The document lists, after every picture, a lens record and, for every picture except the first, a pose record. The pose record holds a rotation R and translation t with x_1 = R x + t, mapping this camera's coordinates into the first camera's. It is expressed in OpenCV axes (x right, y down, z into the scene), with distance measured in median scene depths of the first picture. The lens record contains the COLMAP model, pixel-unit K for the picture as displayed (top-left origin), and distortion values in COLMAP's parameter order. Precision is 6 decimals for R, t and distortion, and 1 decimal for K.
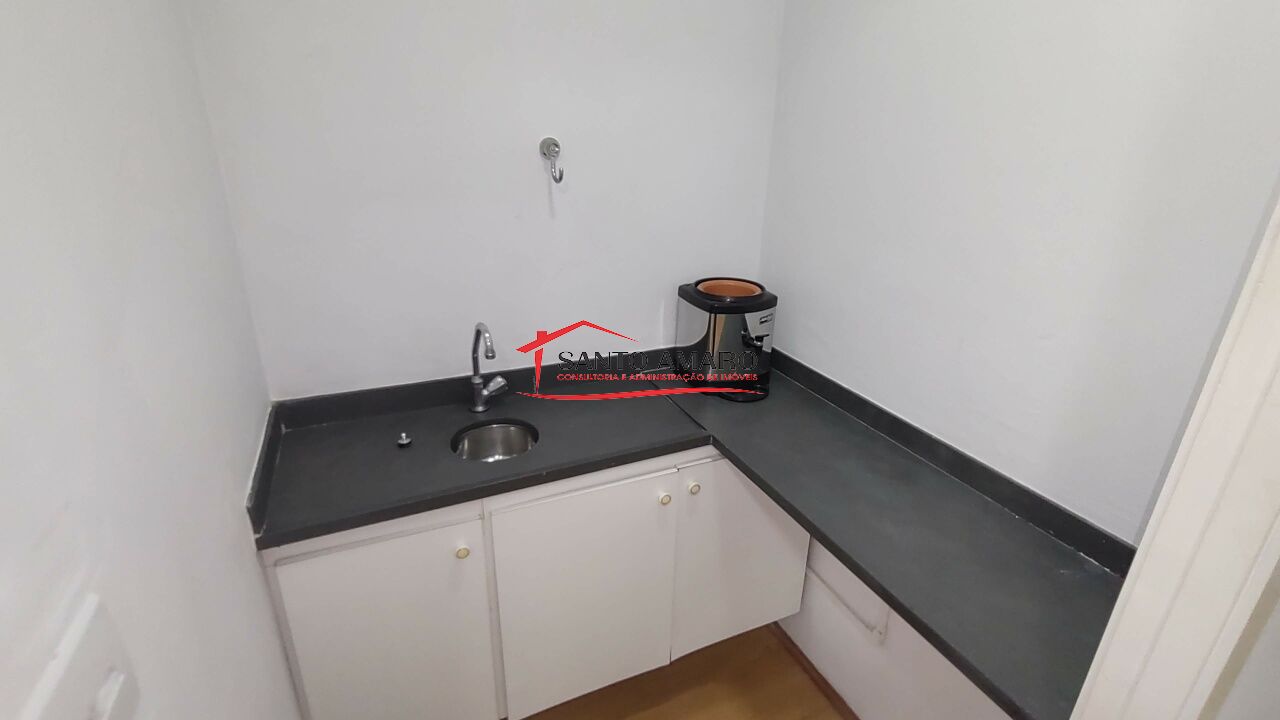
lens RADIAL K [[588.1, 0, 638.4], [0, 588.1, 351.8], [0, 0, 1]] dist [-0.002426, 0.001584]
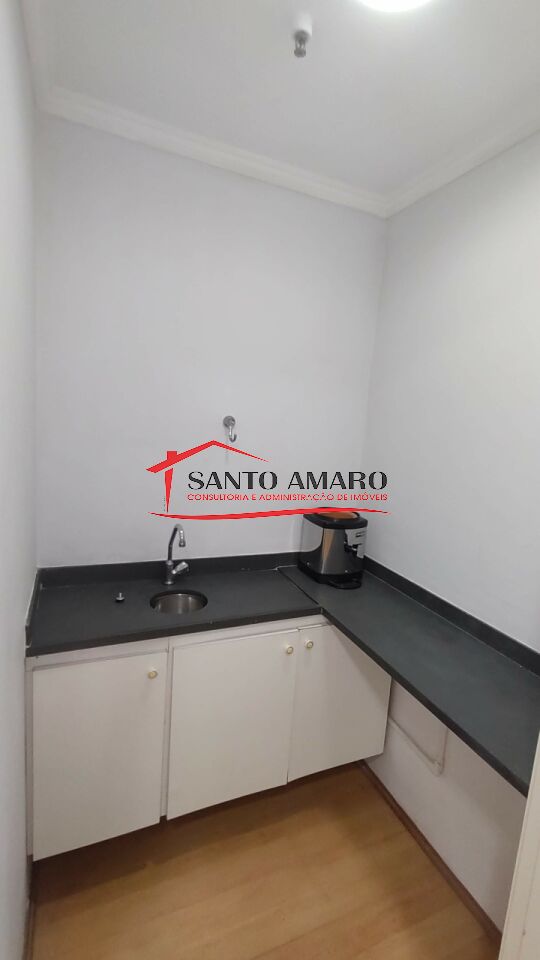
lens RADIAL K [[441.1, 0, 270.7], [0, 441.1, 480.2], [0, 0, 1]] dist [-0.002426, 0.001584]
pose [[0.998526, 0.052425, -0.014068, -0.007637], [-0.054219, 0.975585, -0.212825, 0.069267], [0.002567, 0.213274, 0.976989, -0.170129]]
